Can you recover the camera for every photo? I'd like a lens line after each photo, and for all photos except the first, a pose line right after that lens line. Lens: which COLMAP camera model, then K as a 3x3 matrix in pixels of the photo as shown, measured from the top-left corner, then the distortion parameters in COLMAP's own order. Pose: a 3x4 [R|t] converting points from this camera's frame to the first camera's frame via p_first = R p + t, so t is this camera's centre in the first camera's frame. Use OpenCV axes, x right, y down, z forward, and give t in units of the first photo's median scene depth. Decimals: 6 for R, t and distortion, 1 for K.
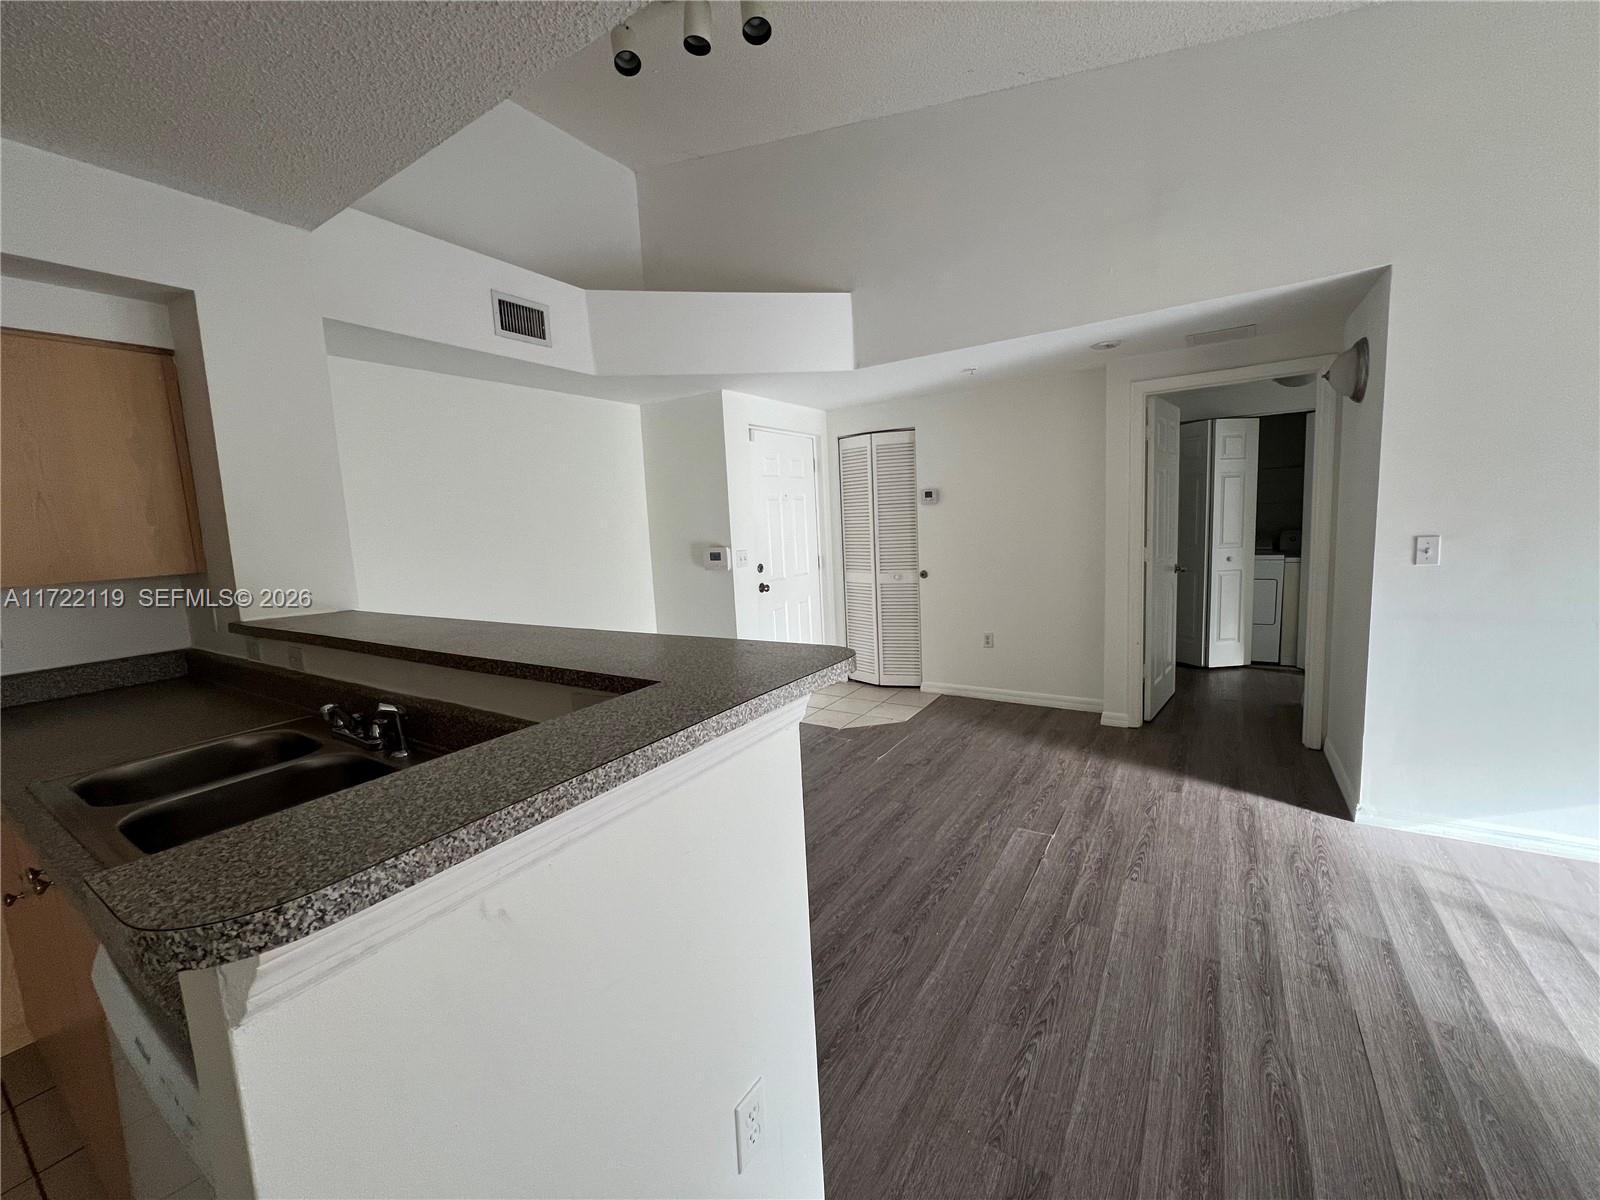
lens RADIAL K [[640.9, 0, 799.1], [0, 640.9, 599.1], [0, 0, 1]] dist [0.000378, 0.000046]
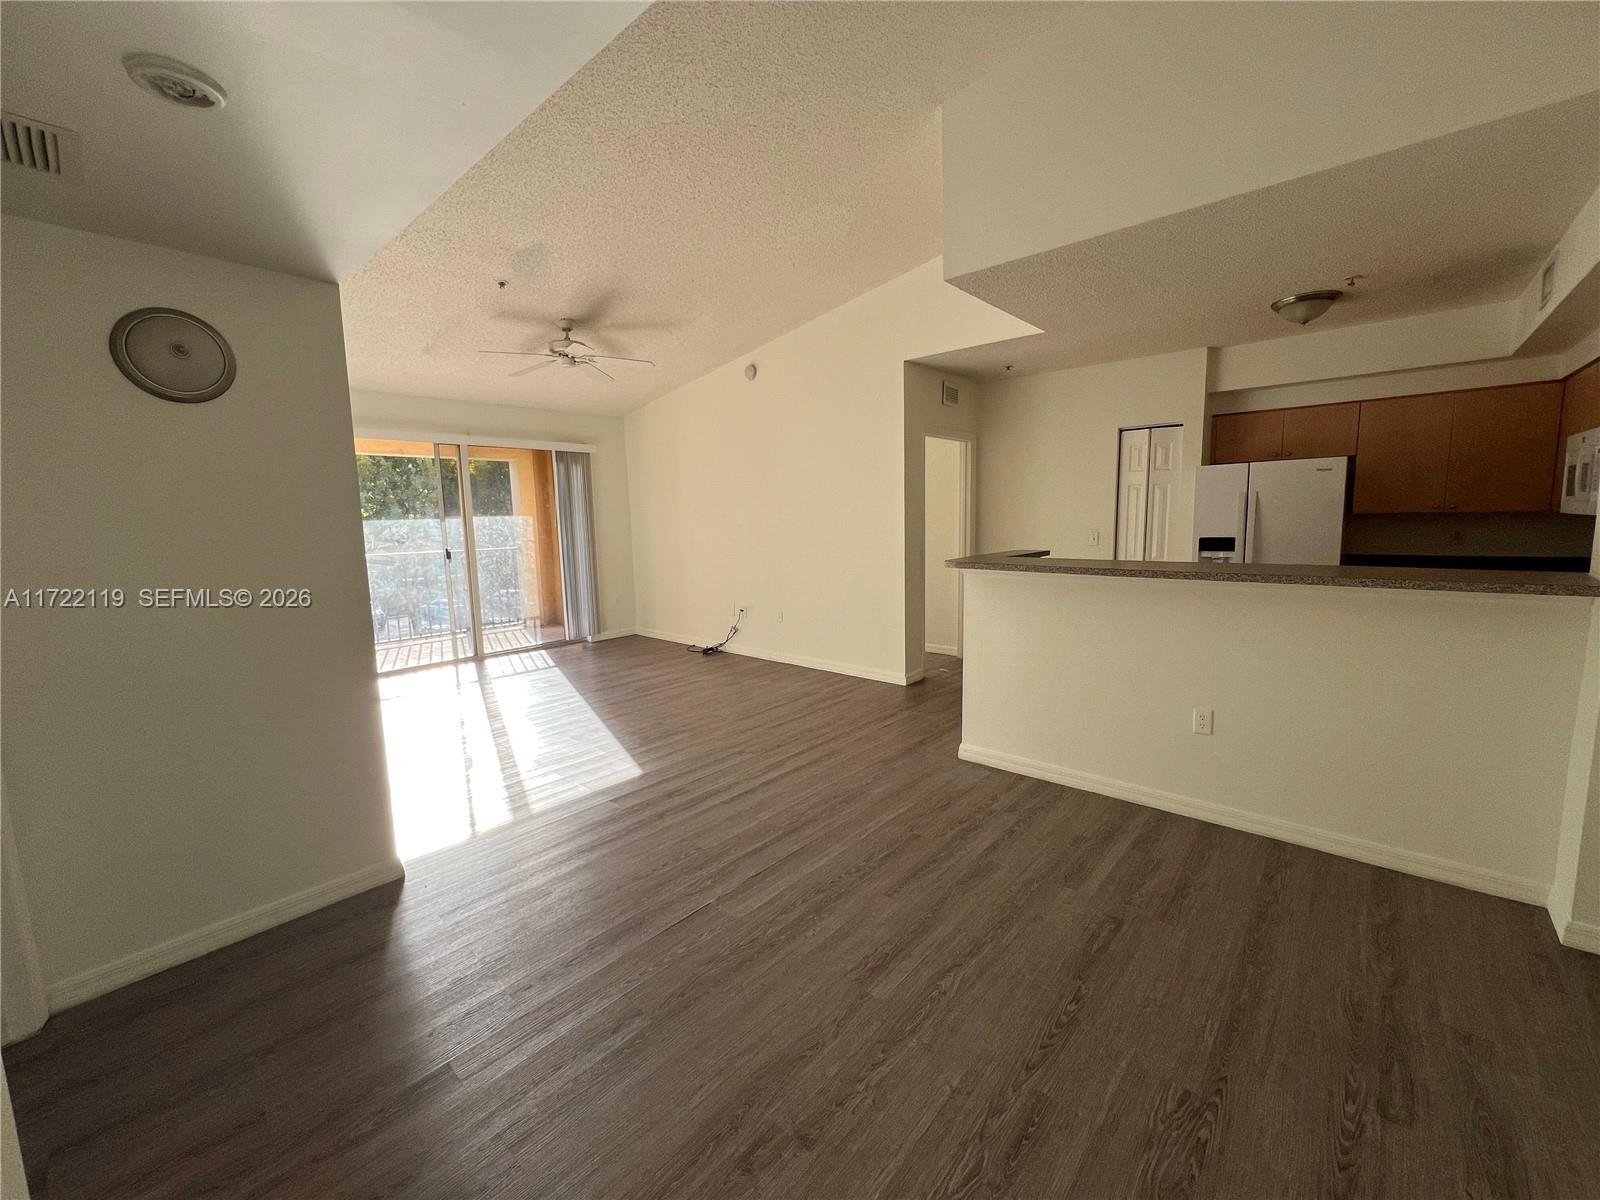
lens RADIAL K [[640.9, 0, 800.0], [0, 640.9, 598.6], [0, 0, 1]] dist [0.000378, 0.000046]
pose [[-0.986575, 0.047871, 0.156136, 0.138856], [0.083905, 0.968820, 0.233126, -0.228551], [-0.140108, 0.243097, -0.959830, 1.854870]]
